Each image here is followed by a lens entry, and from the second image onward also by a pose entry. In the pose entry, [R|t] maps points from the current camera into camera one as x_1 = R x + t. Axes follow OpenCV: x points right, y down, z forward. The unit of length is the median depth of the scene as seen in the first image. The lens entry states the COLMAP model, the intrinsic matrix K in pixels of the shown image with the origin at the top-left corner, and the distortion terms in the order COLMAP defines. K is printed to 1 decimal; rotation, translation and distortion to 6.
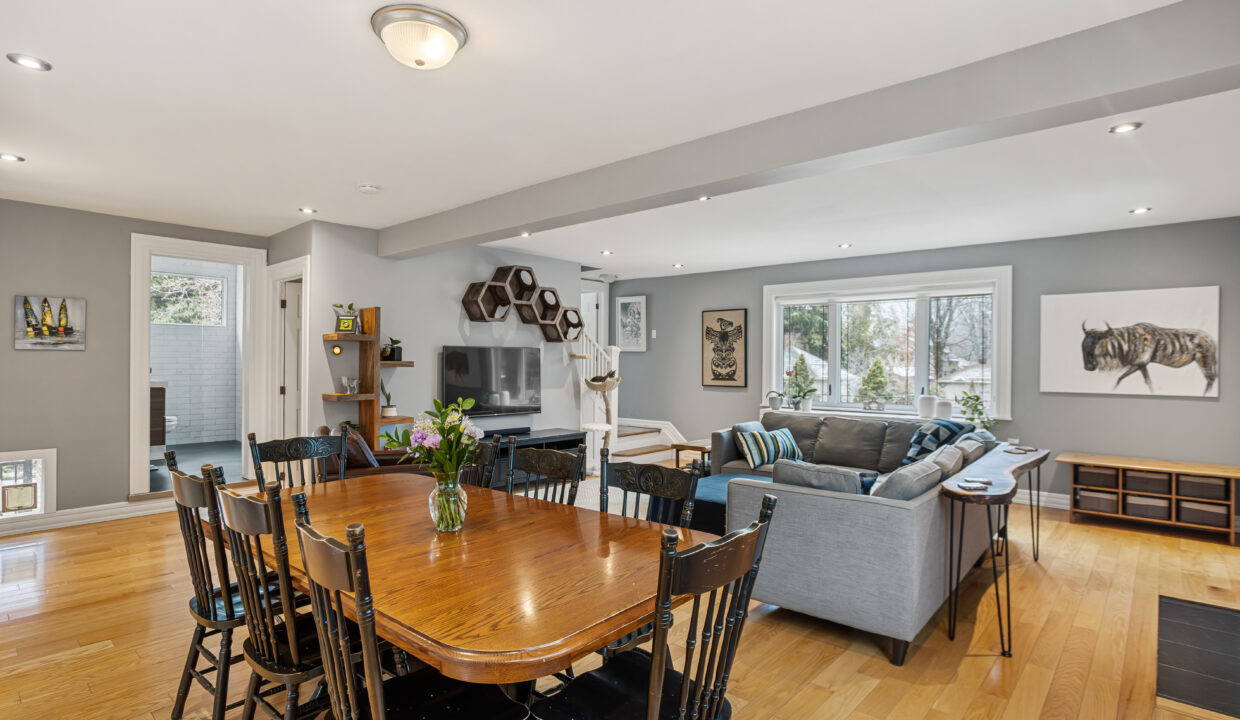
lens RADIAL K [[615.6, 0, 616.9], [0, 615.6, 360.7], [0, 0, 1]] dist [-0.058161, 0.038313]
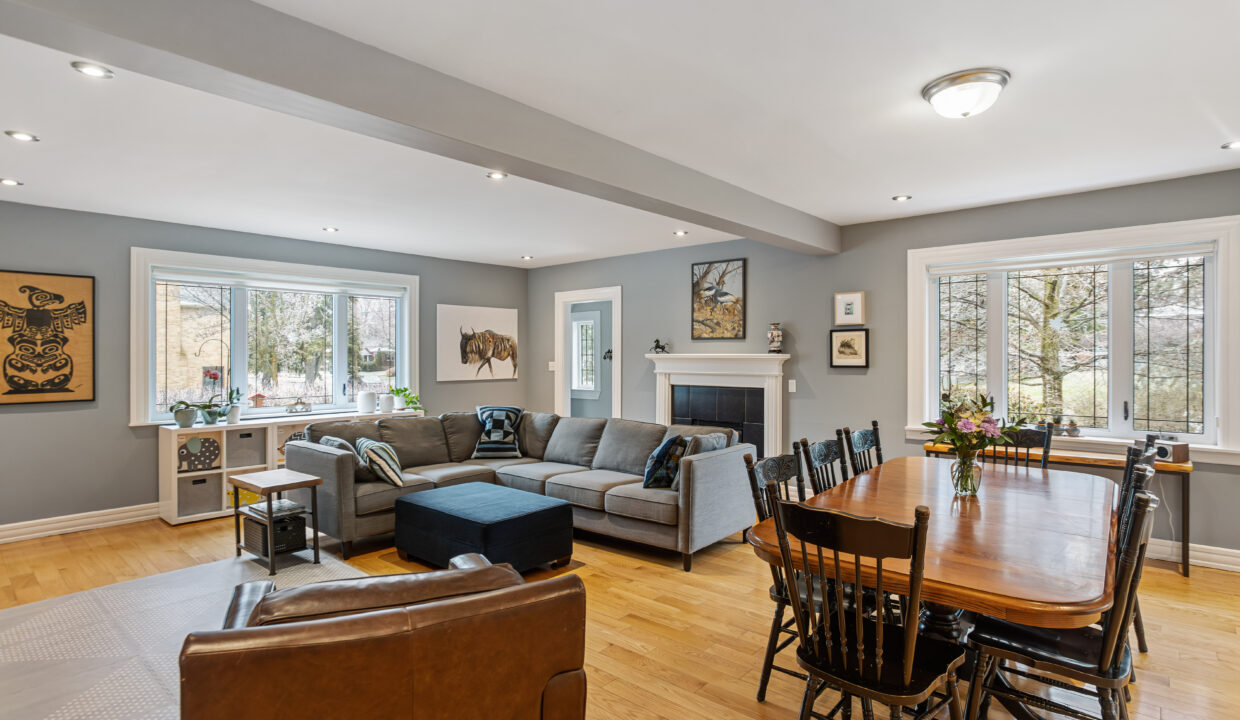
lens RADIAL K [[623.9, 0, 620.0], [0, 623.9, 360.0], [0, 0, 1]] dist [-0.061138, 0.031568]
pose [[-0.007595, -0.012986, 0.999887, -0.514619], [0.001002, 0.999915, 0.012994, -0.007916], [-0.999971, 0.001101, -0.007581, 0.568054]]
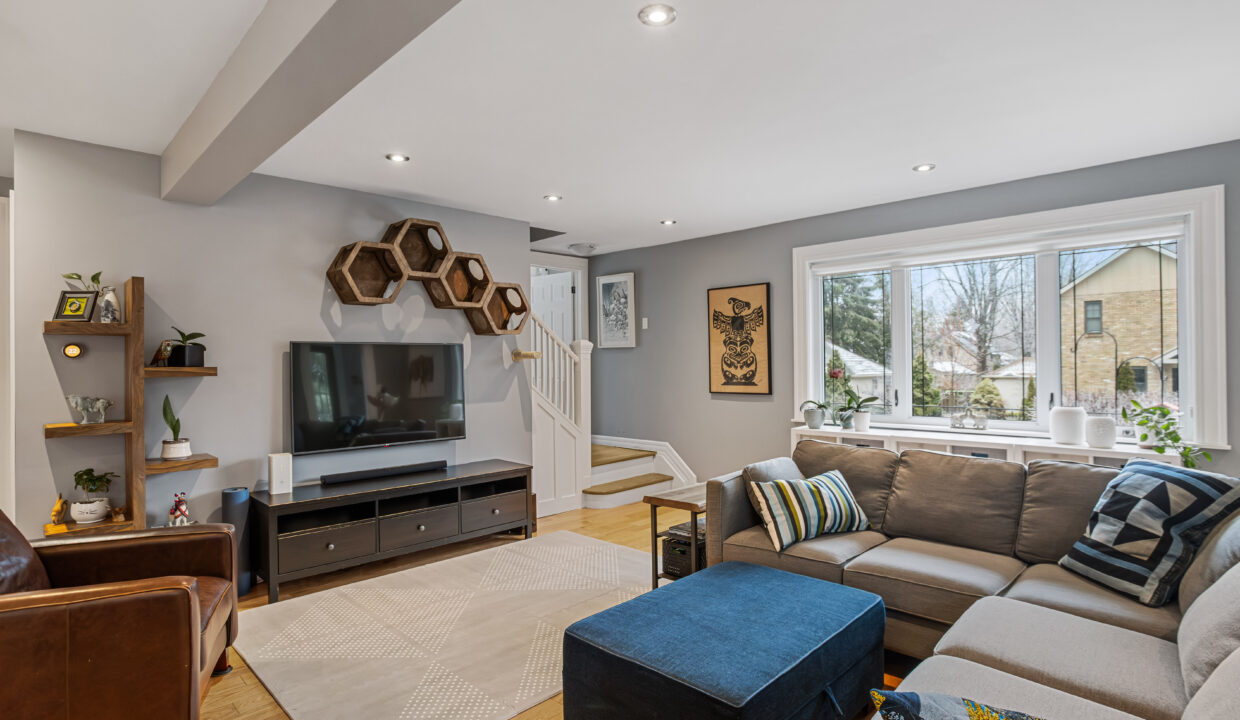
lens RADIAL K [[615.6, 0, 616.9], [0, 615.6, 360.7], [0, 0, 1]] dist [-0.058161, 0.038313]
pose [[0.998661, -0.018480, -0.048326, 0.085792], [0.018440, 0.999829, -0.001279, 0.002594], [0.048341, 0.000386, 0.998831, 0.359962]]
